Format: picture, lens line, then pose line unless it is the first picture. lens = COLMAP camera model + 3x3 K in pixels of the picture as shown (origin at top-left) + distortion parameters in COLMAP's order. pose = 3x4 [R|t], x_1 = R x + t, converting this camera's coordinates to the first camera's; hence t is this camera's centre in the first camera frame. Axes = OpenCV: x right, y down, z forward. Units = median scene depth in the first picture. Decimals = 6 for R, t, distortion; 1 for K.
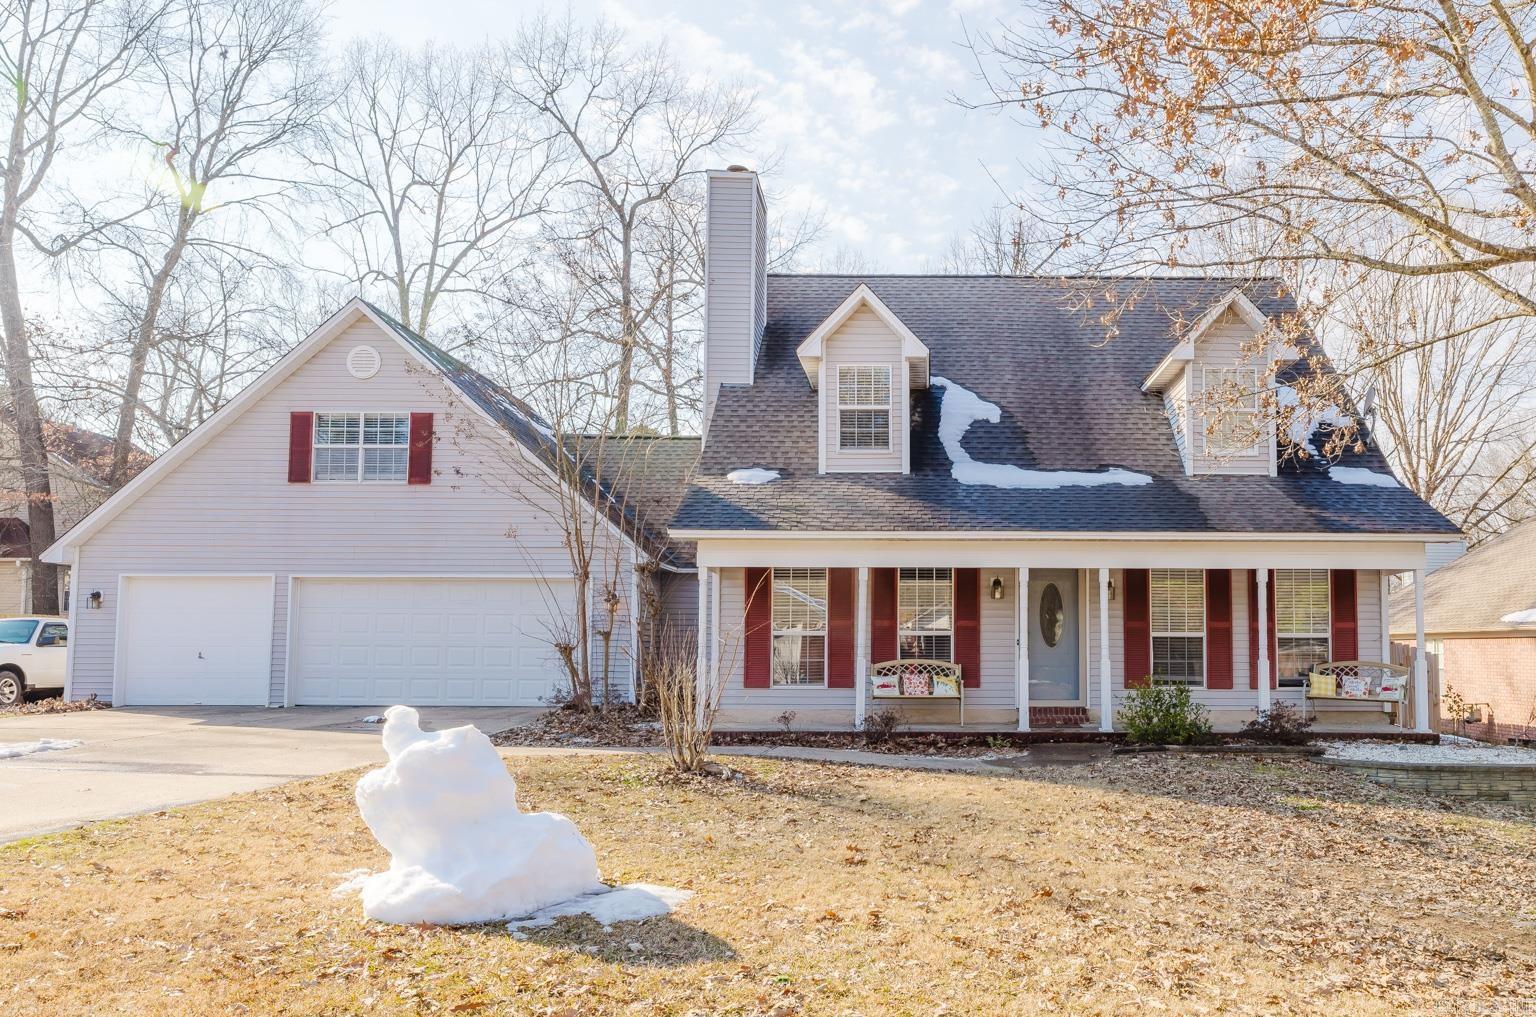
lens RADIAL K [[1083.9, 0, 930.0], [0, 1083.9, 596.5], [0, 0, 1]] dist [-0.001270, 0.002435]
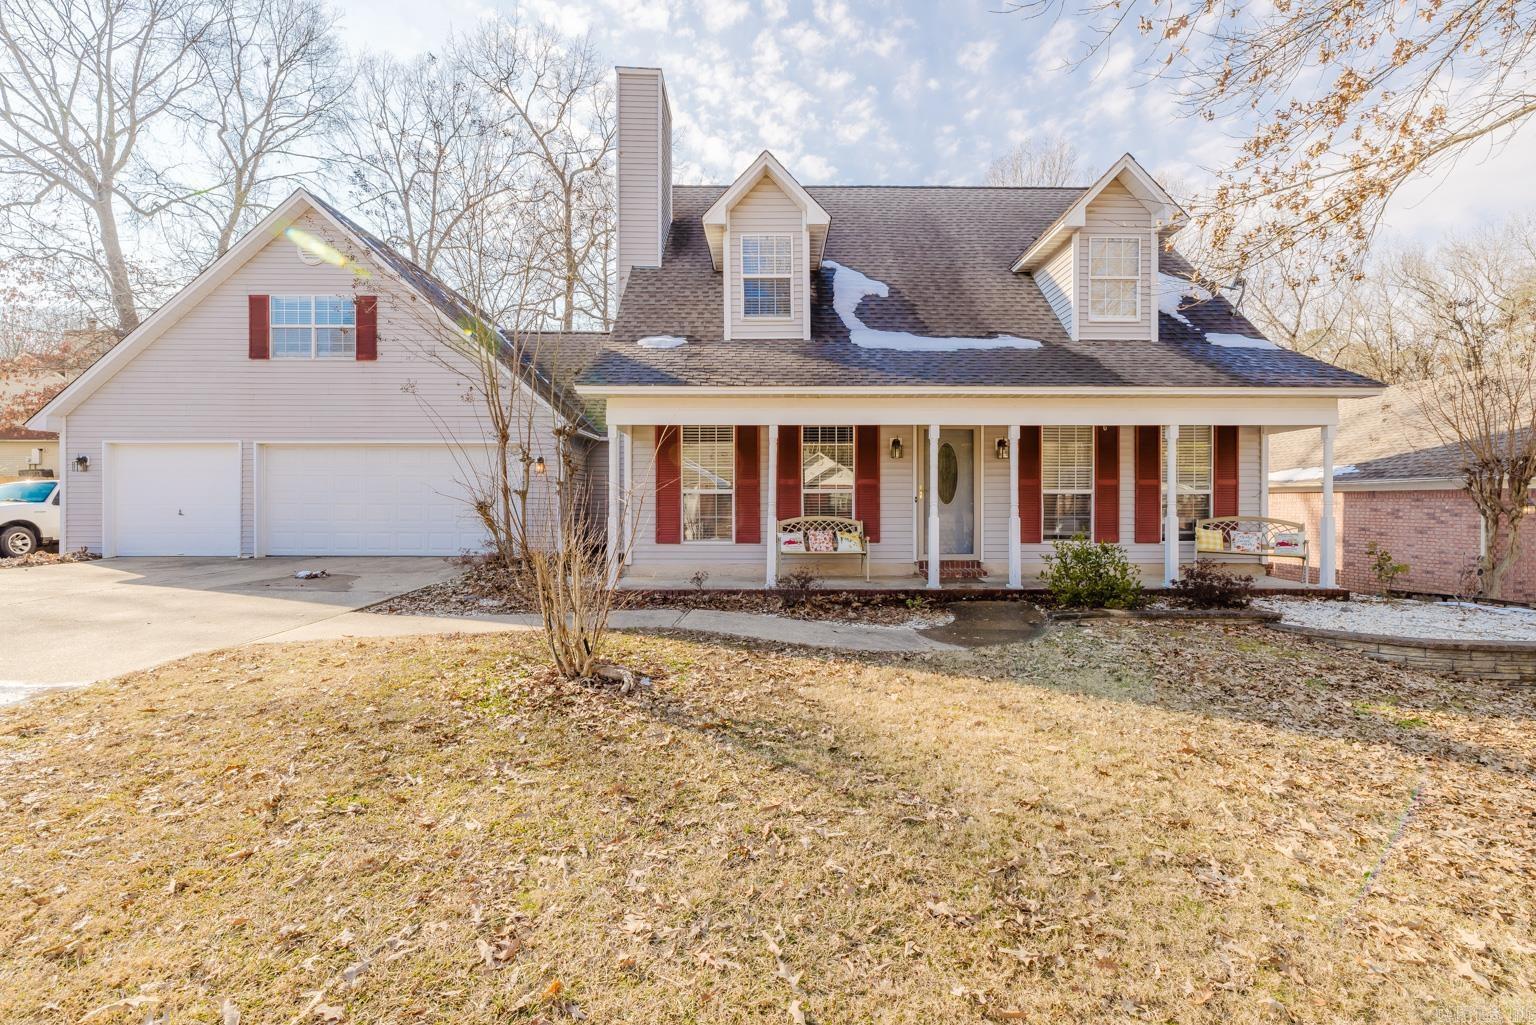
lens RADIAL K [[643.9, 0, 769.8], [0, 643.9, 509.9], [0, 0, 1]] dist [0.001173, -0.000298]
pose [[0.999993, -0.003146, -0.002229, -0.057266], [0.003279, 0.998040, 0.062487, 0.012435], [0.002028, -0.062494, 0.998043, 0.363434]]
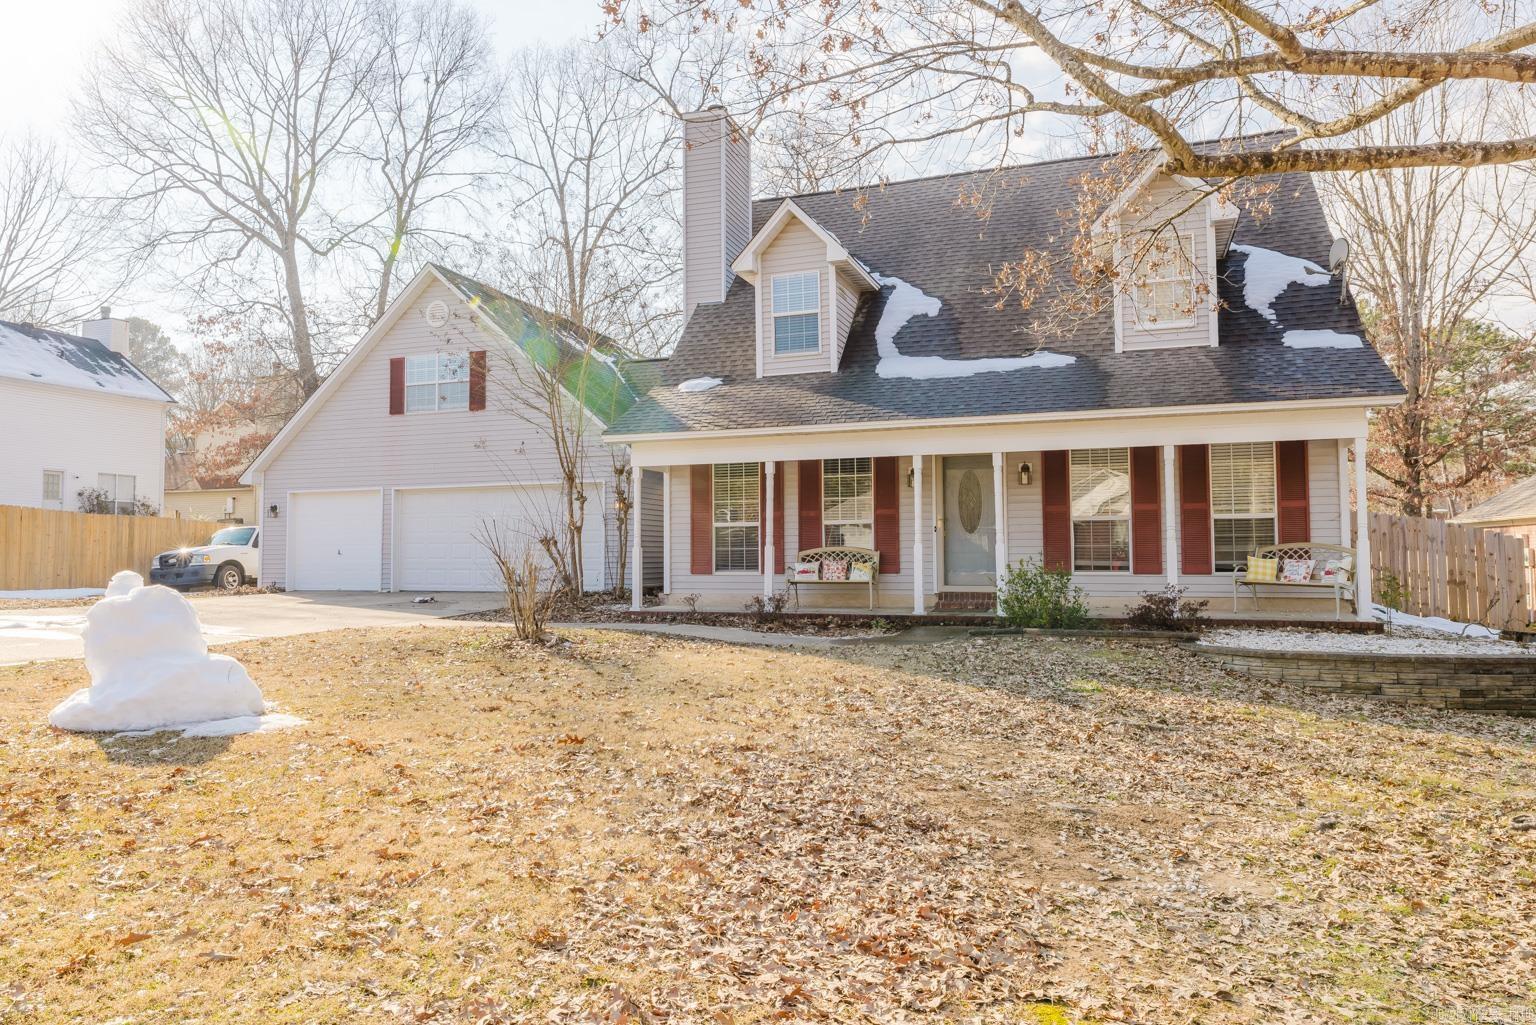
lens RADIAL K [[1018.2, 0, 764.0], [0, 1018.2, 516.6], [0, 0, 1]] dist [0.002013, 0.003507]
pose [[0.936252, -0.022955, -0.350579, 0.258572], [0.027710, 0.999579, 0.008553, 0.017198], [0.350235, -0.017722, 0.936494, 0.042045]]
